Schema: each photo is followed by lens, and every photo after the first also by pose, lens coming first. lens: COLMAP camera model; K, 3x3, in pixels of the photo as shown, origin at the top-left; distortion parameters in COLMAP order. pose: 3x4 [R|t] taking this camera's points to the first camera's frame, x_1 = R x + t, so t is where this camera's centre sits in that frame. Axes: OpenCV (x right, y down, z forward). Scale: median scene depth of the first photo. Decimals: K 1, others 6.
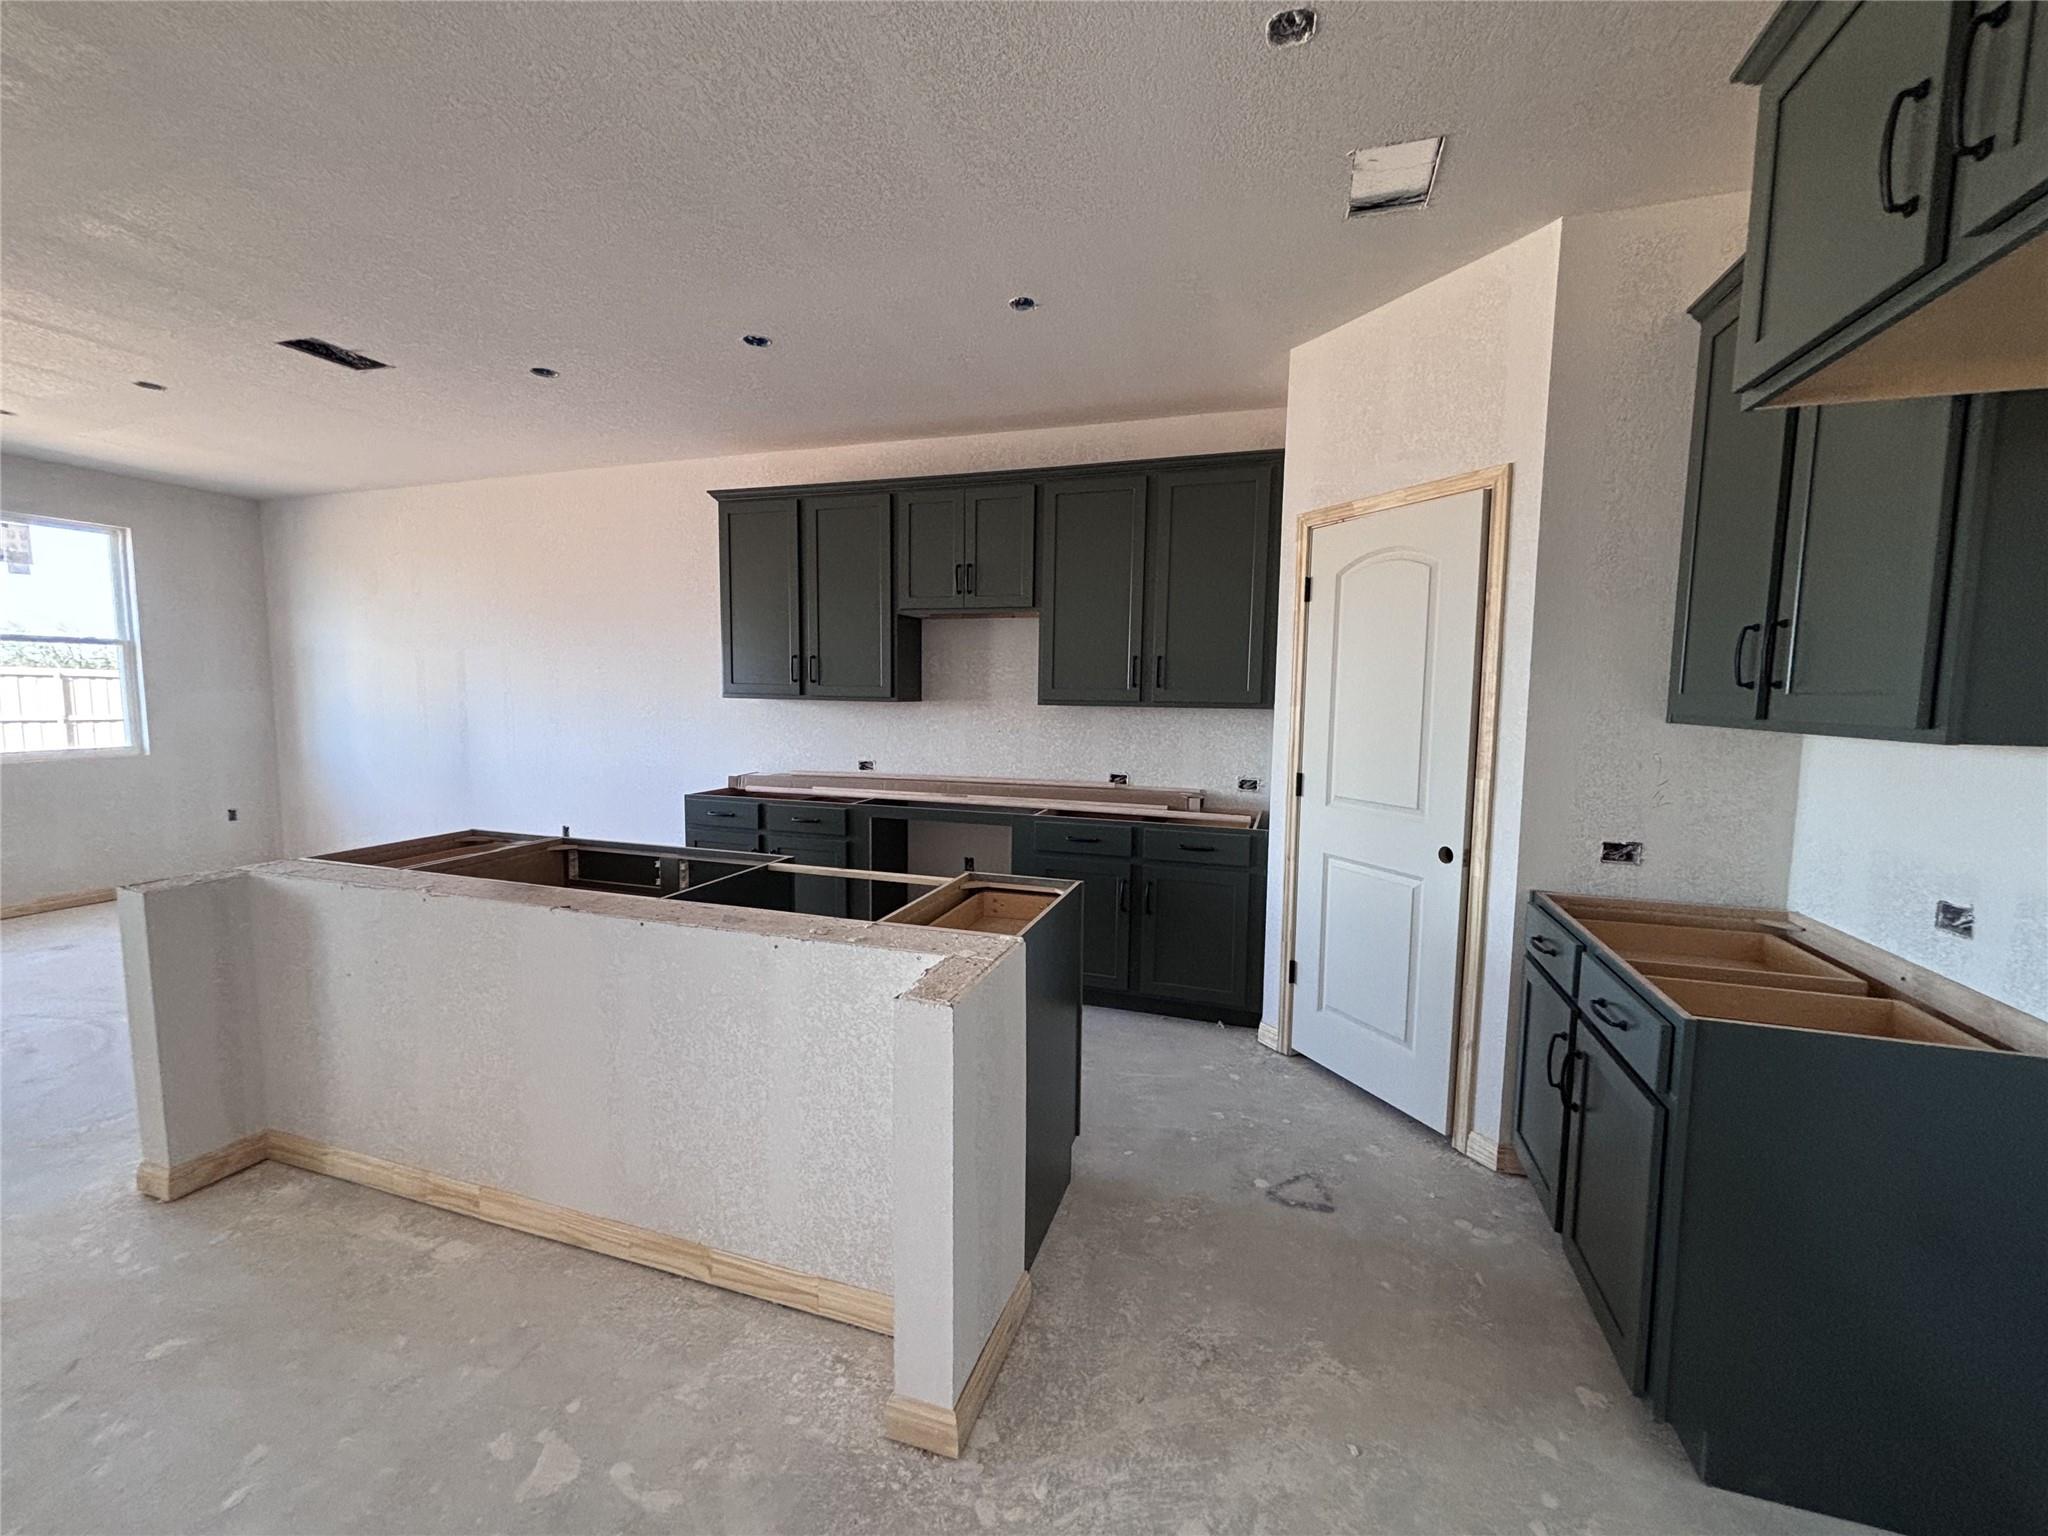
lens RADIAL K [[810.4, 0, 1024.3], [0, 810.4, 772.3], [0, 0, 1]] dist [0.009082, -0.000196]
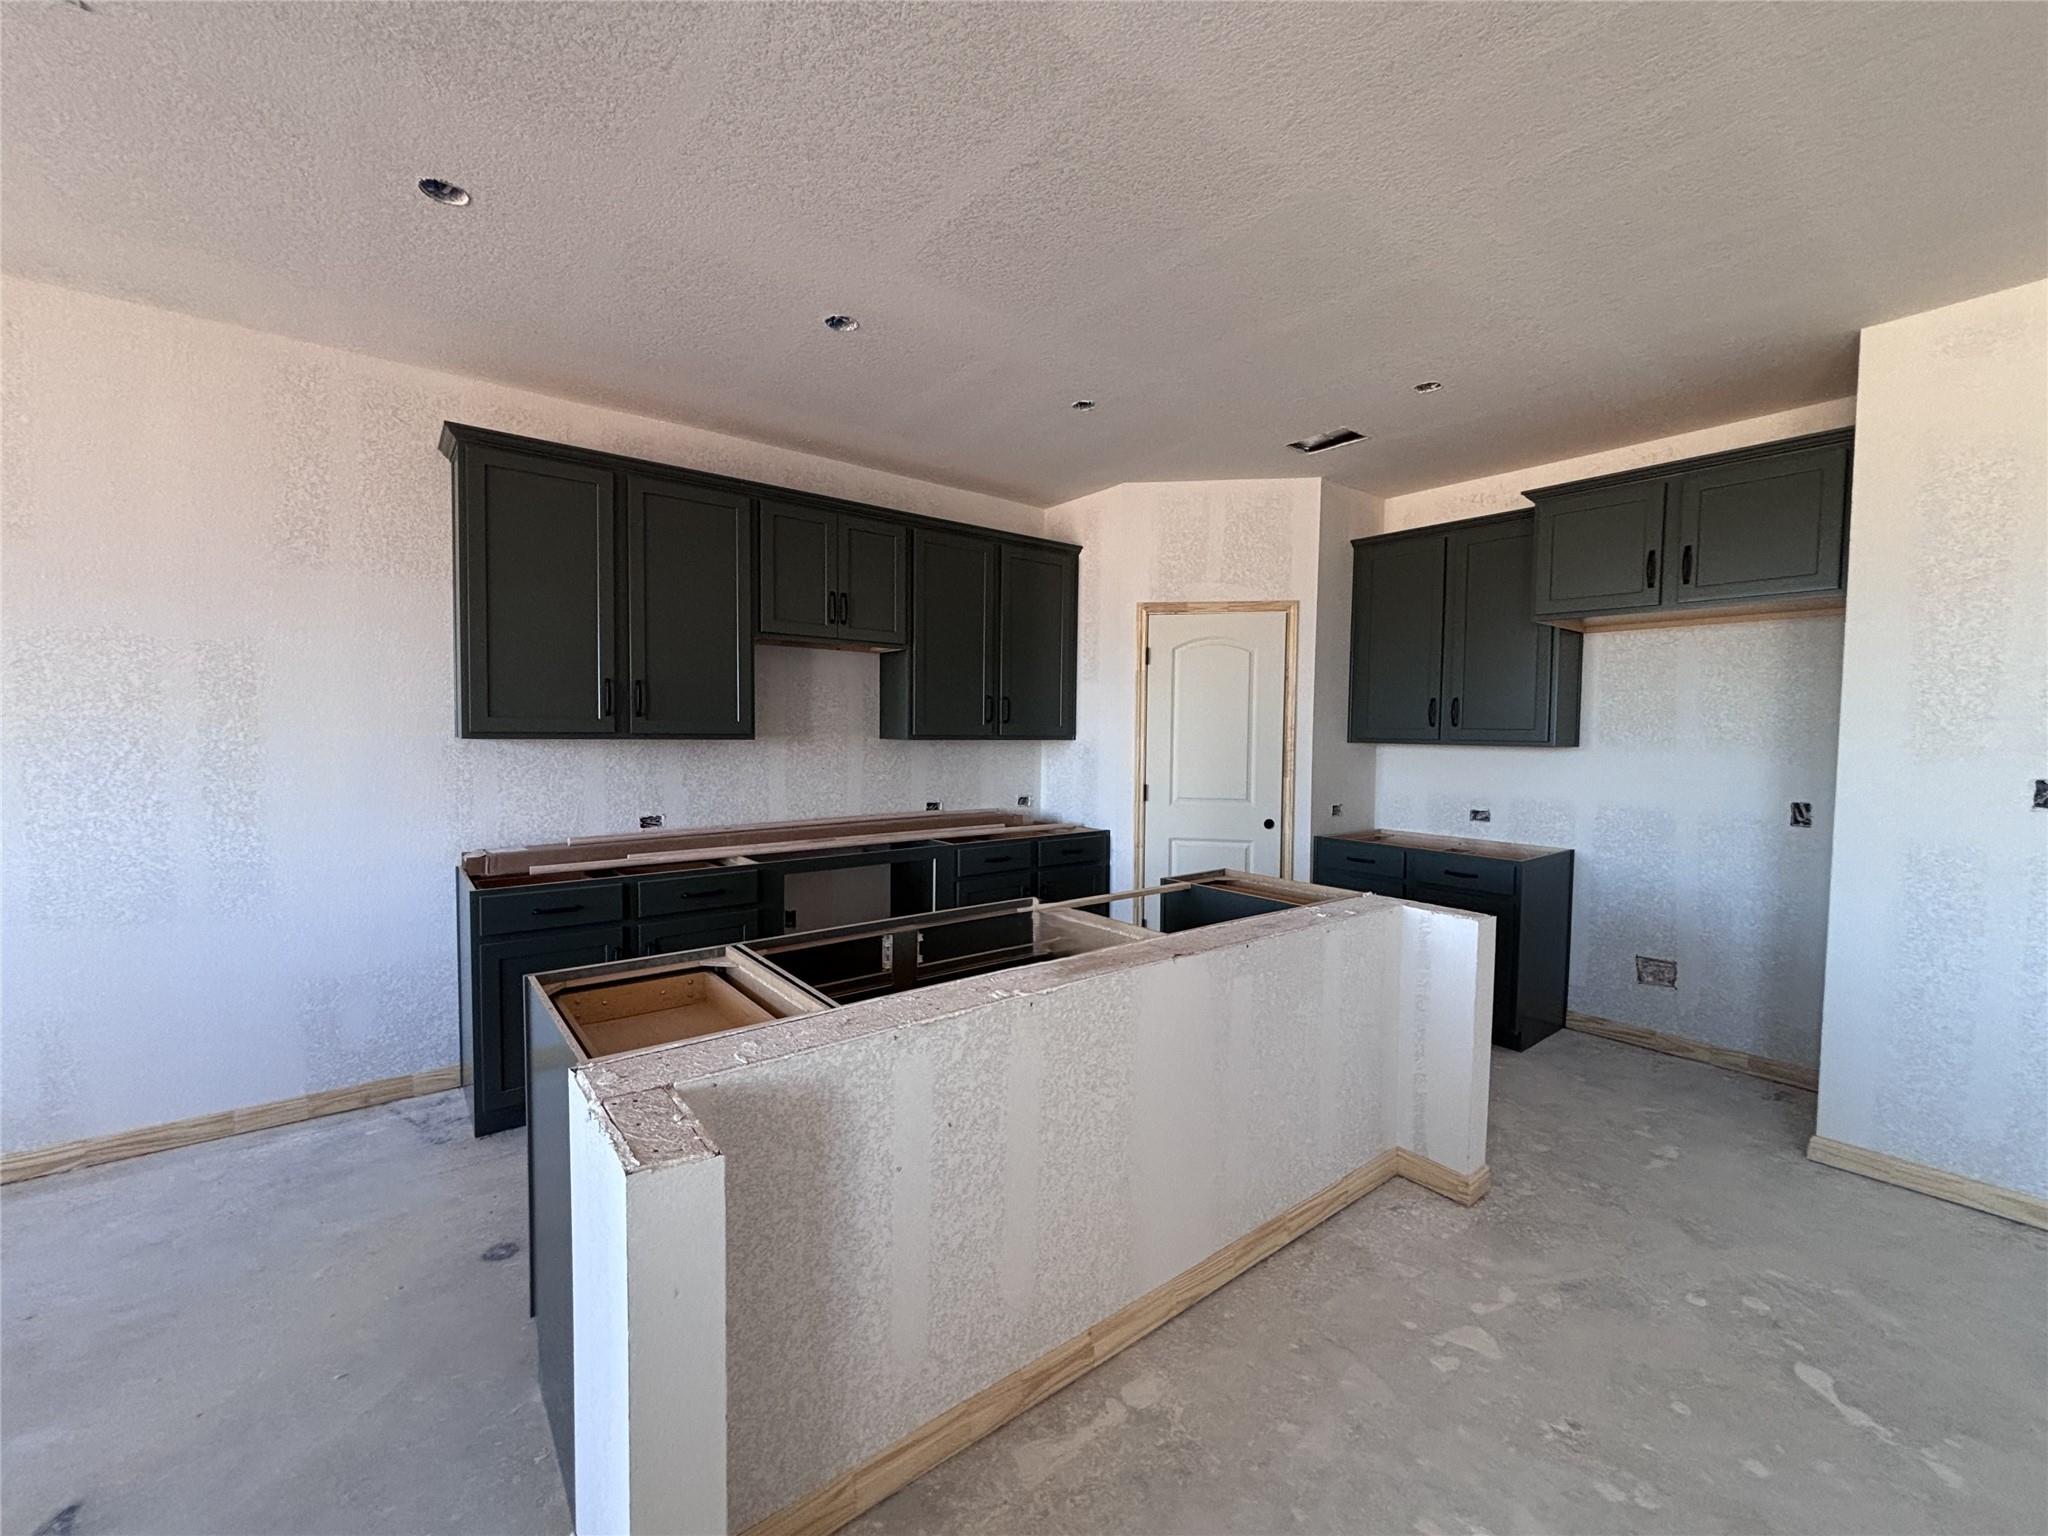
lens RADIAL K [[819.7, 0, 1023.7], [0, 819.7, 762.7], [0, 0, 1]] dist [0.011567, -0.004089]
pose [[0.556869, -0.043407, 0.829465, -0.750799], [0.079010, 0.996873, -0.000876, -0.041155], [-0.826834, 0.066024, 0.558558, 0.297551]]
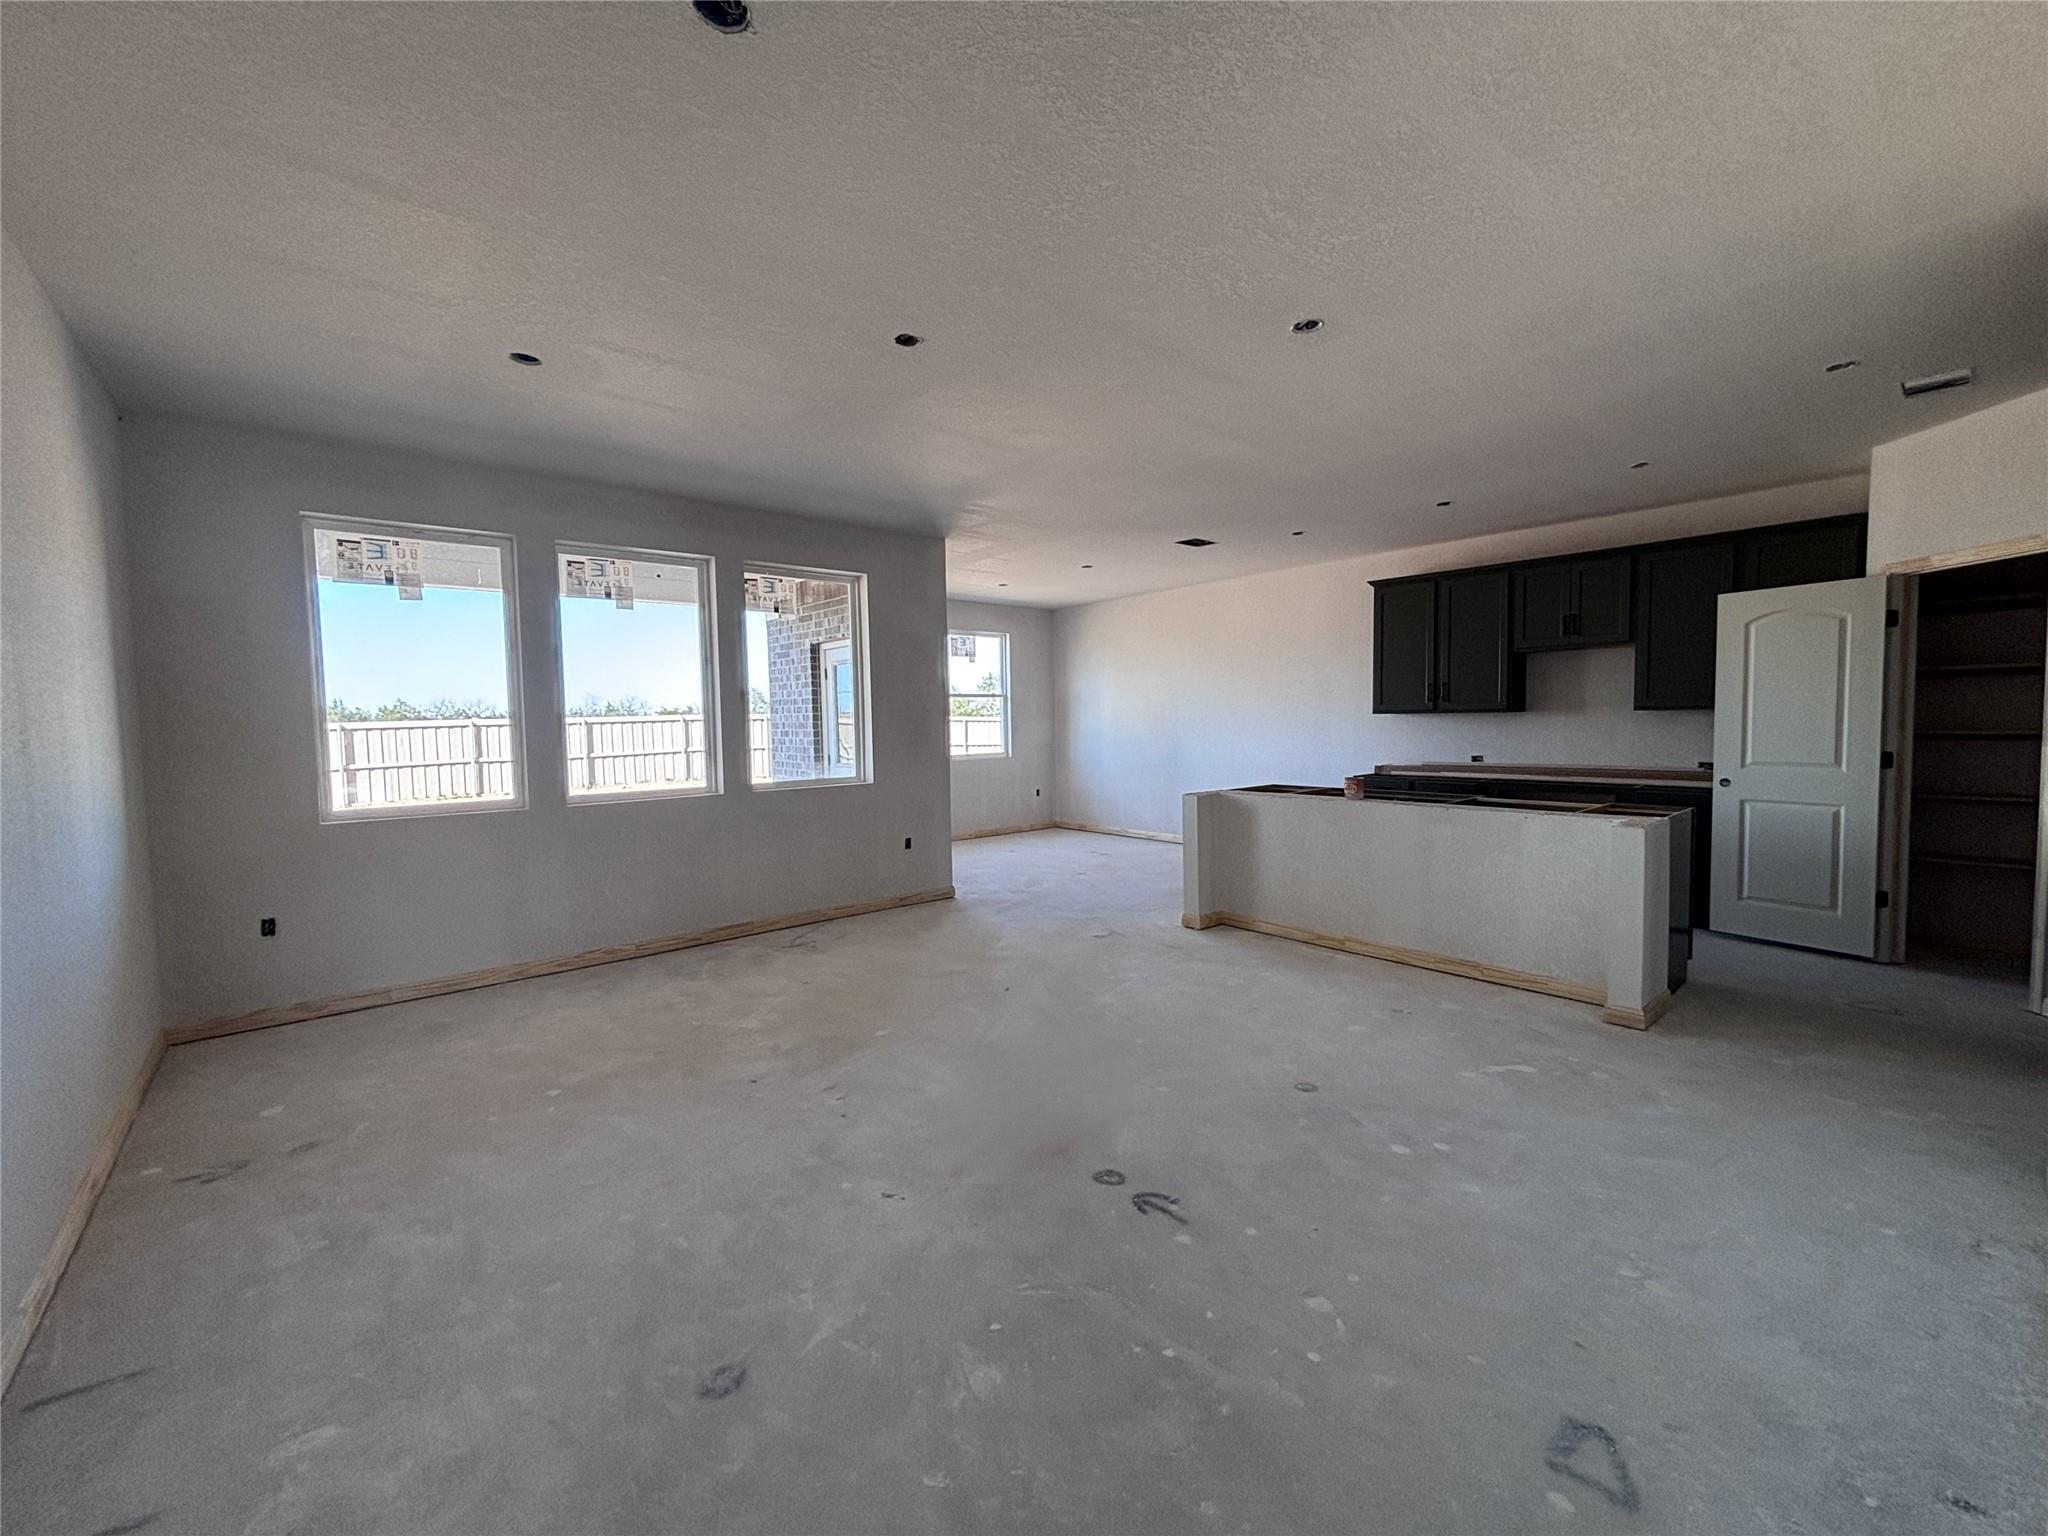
lens RADIAL K [[820.0, 0, 1021.7], [0, 820.0, 764.1], [0, 0, 1]] dist [-0.002762, -0.000159]
pose [[0.850608, 0.000741, -0.525800, -0.136471], [-0.022932, 0.999100, -0.035691, 0.080691], [0.525300, 0.042416, 0.849859, -0.723586]]
